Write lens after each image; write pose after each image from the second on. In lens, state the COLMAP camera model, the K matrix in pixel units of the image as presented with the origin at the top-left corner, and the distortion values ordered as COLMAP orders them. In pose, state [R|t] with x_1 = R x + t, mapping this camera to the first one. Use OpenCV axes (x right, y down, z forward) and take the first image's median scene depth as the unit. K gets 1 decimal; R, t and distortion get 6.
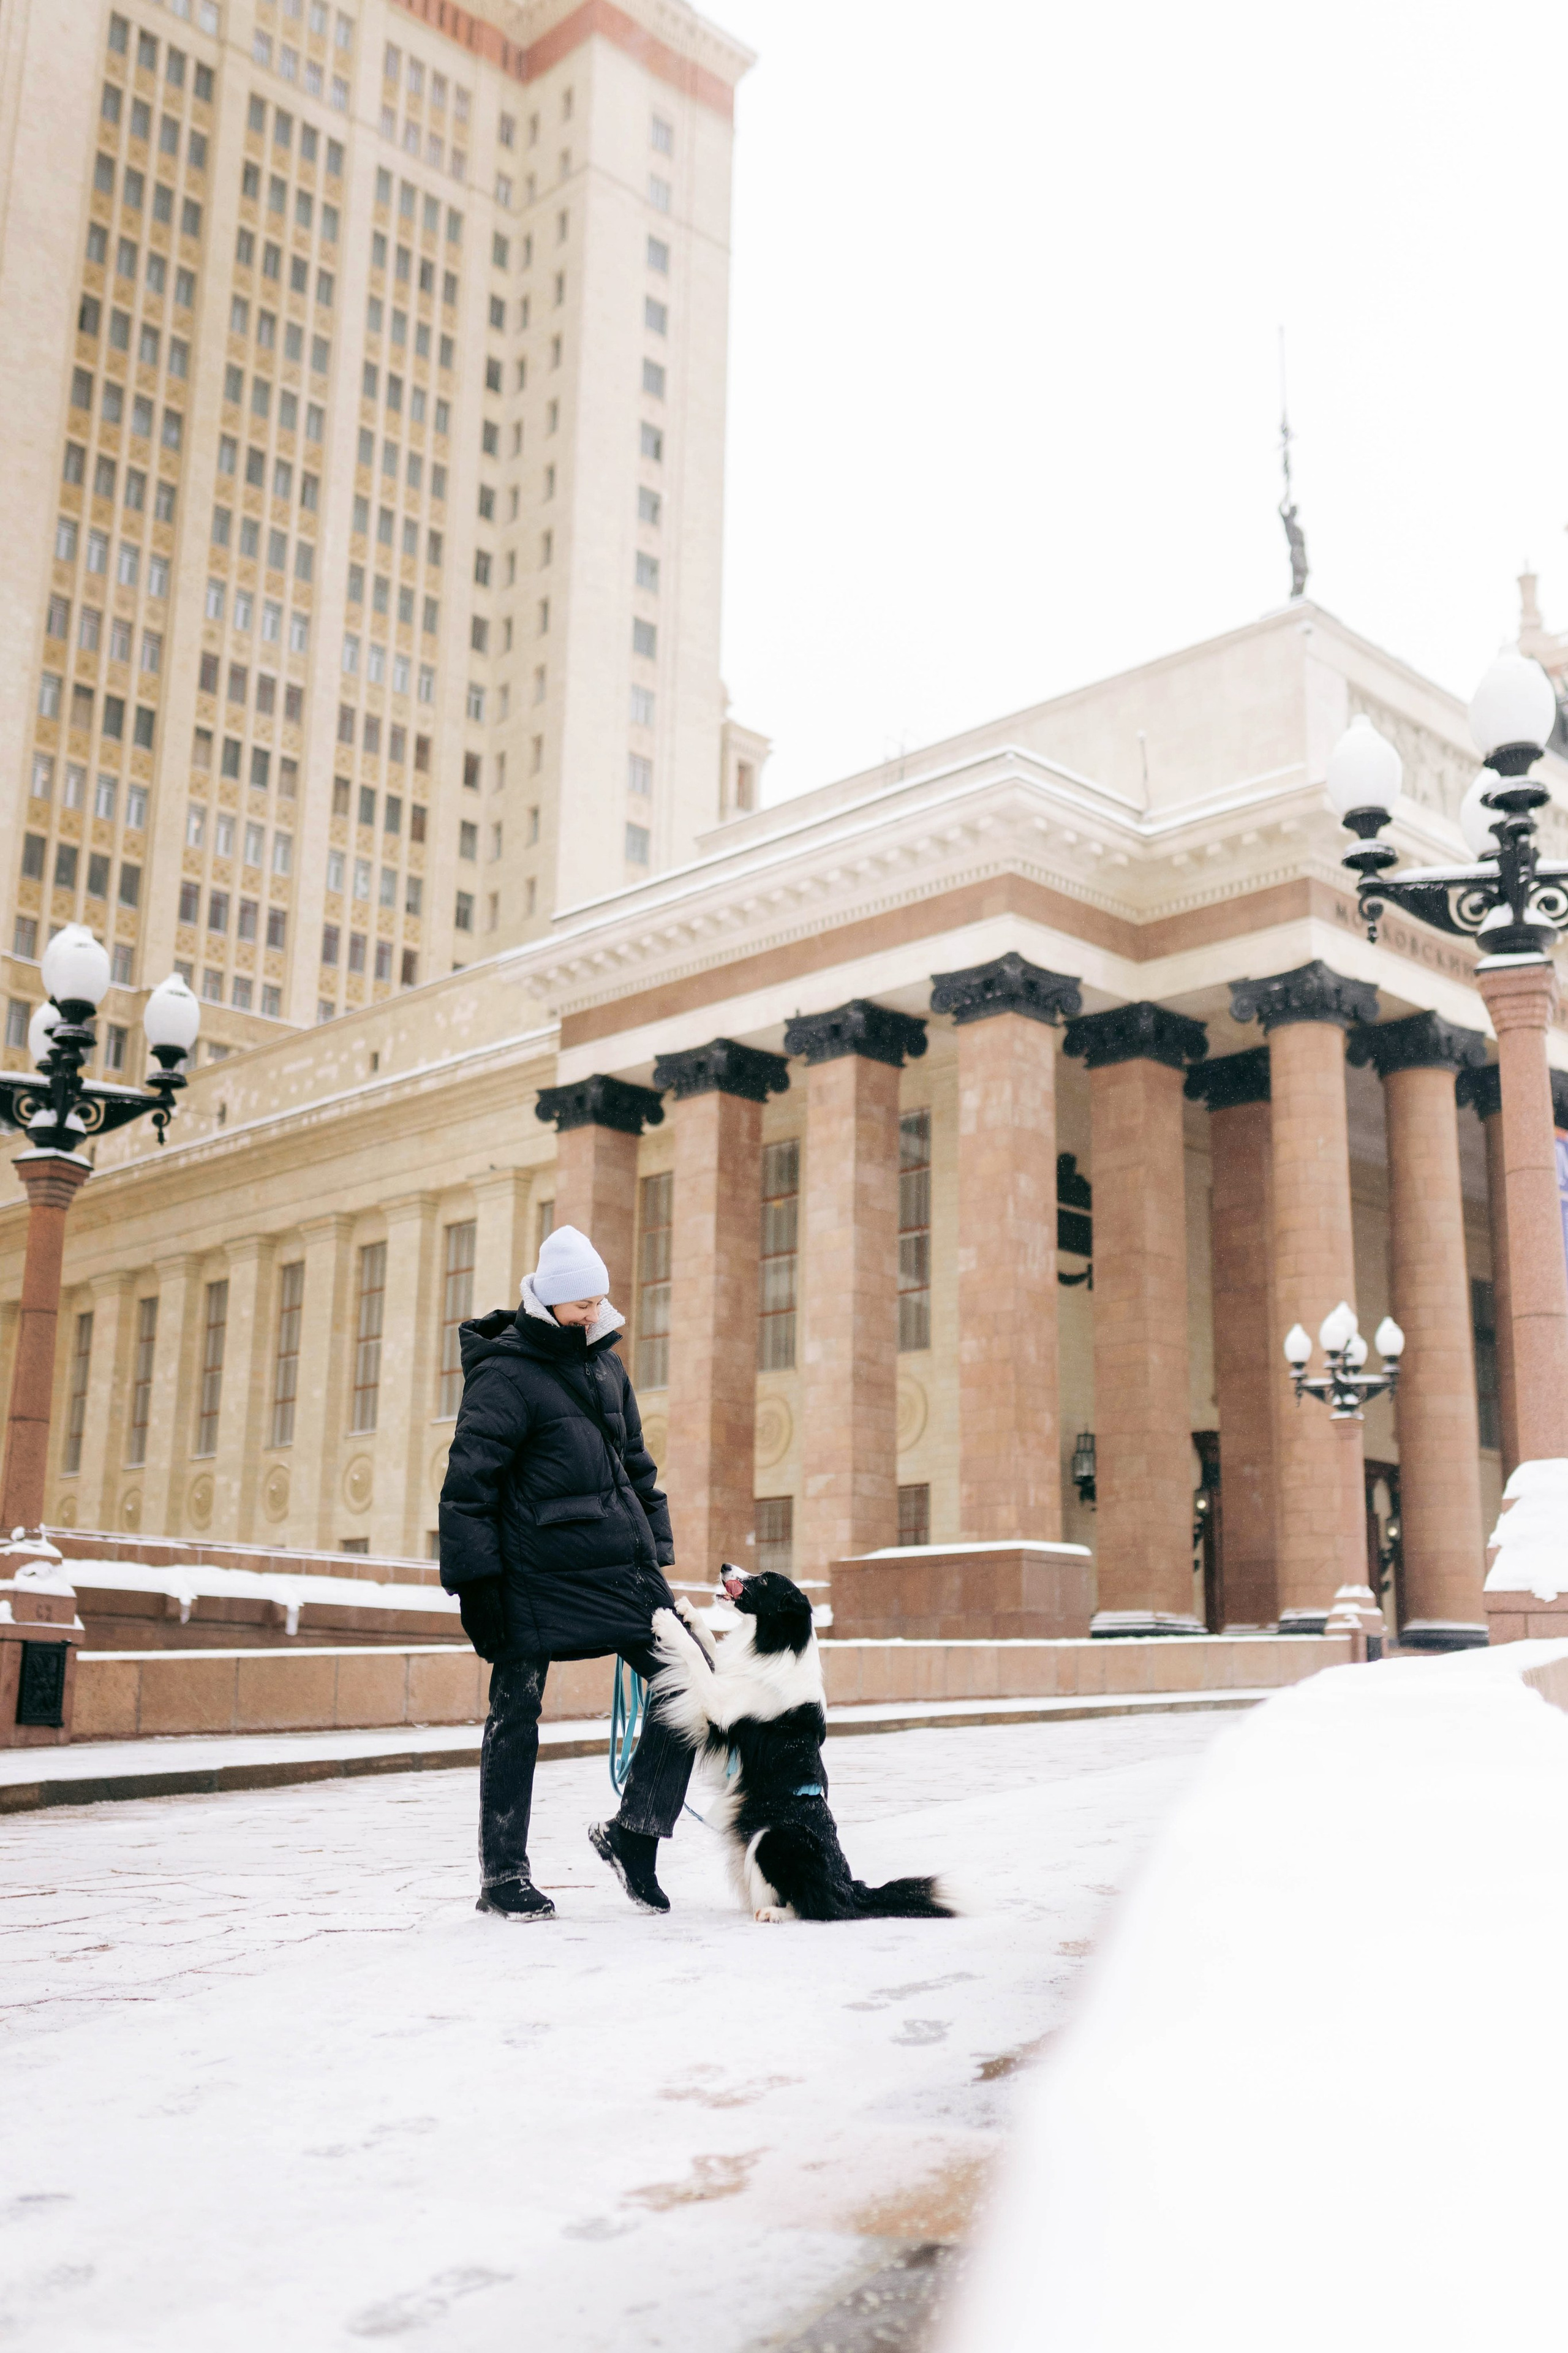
lens RADIAL K [[2227.6, 0, 803.3], [0, 2227.6, 1184.0], [0, 0, 1]] dist [0.000002, 0.012039]
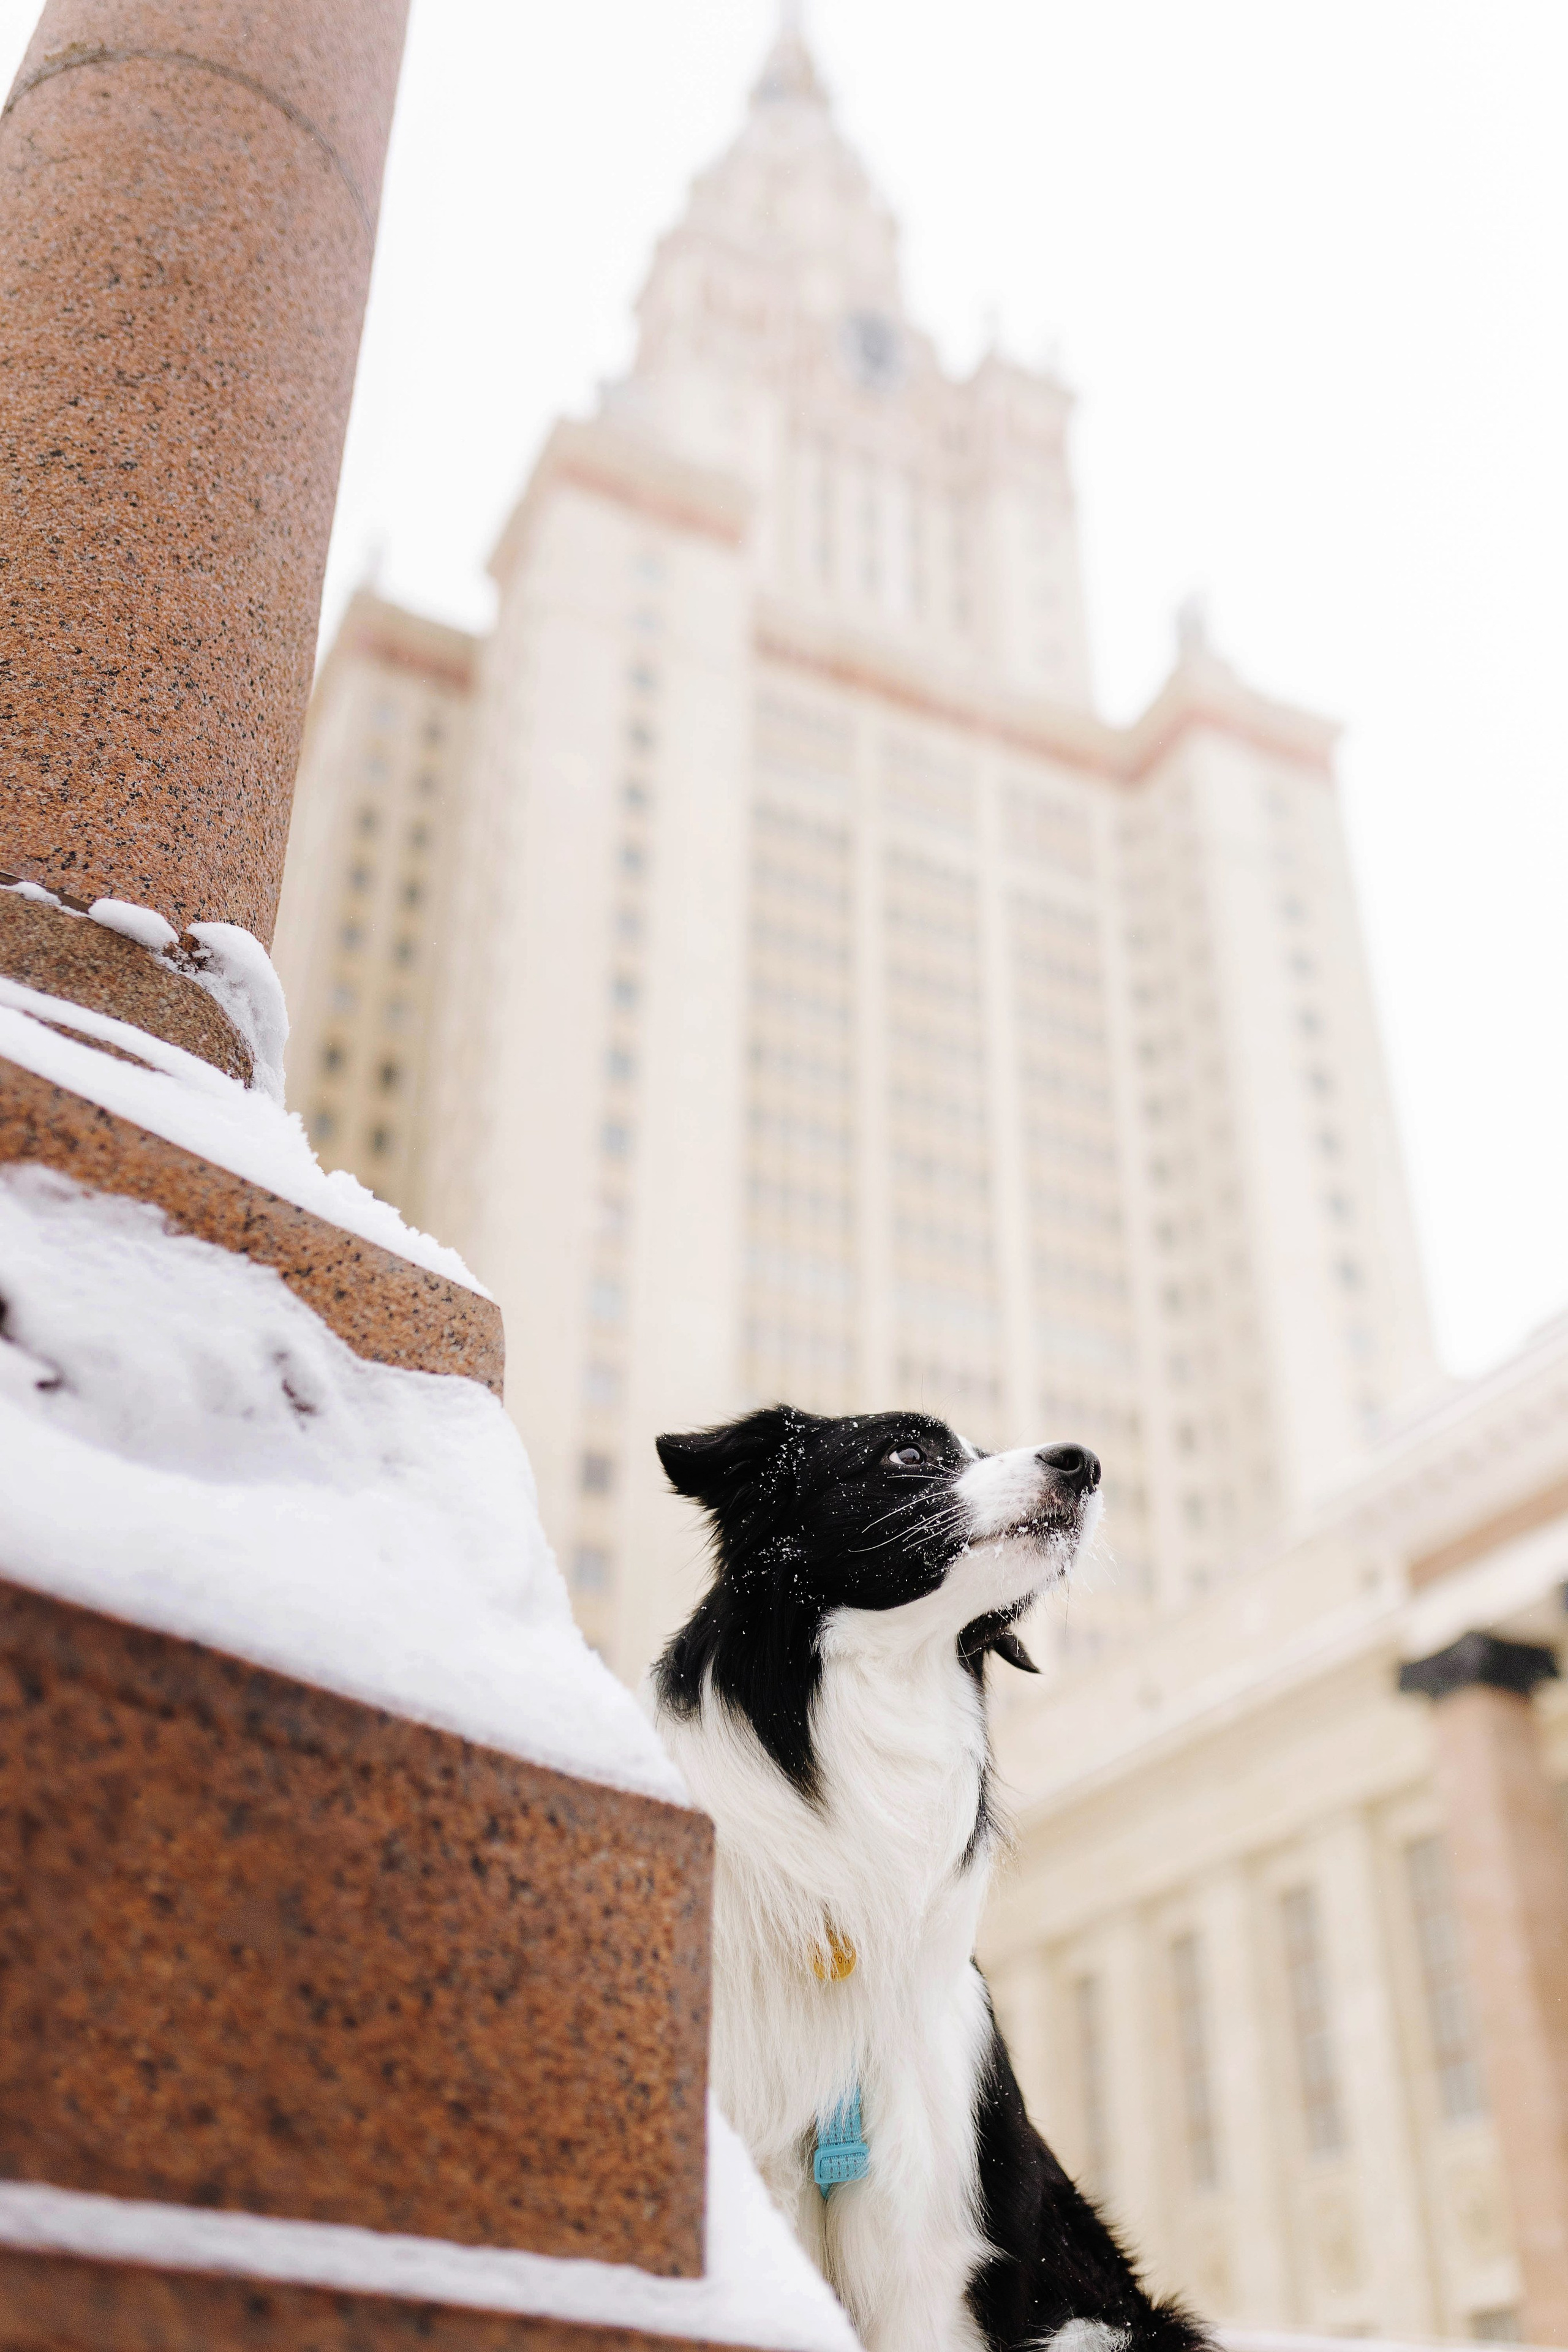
lens RADIAL K [[2226.8, 0, 803.3], [0, 2226.8, 1183.5], [0, 0, 1]] dist [0.000002, 0.012039]
pose [[0.942700, -0.190904, -0.273627, -0.054923], [0.091173, 0.936310, -0.339134, 0.032838], [0.320942, 0.294754, 0.900065, 0.179671]]
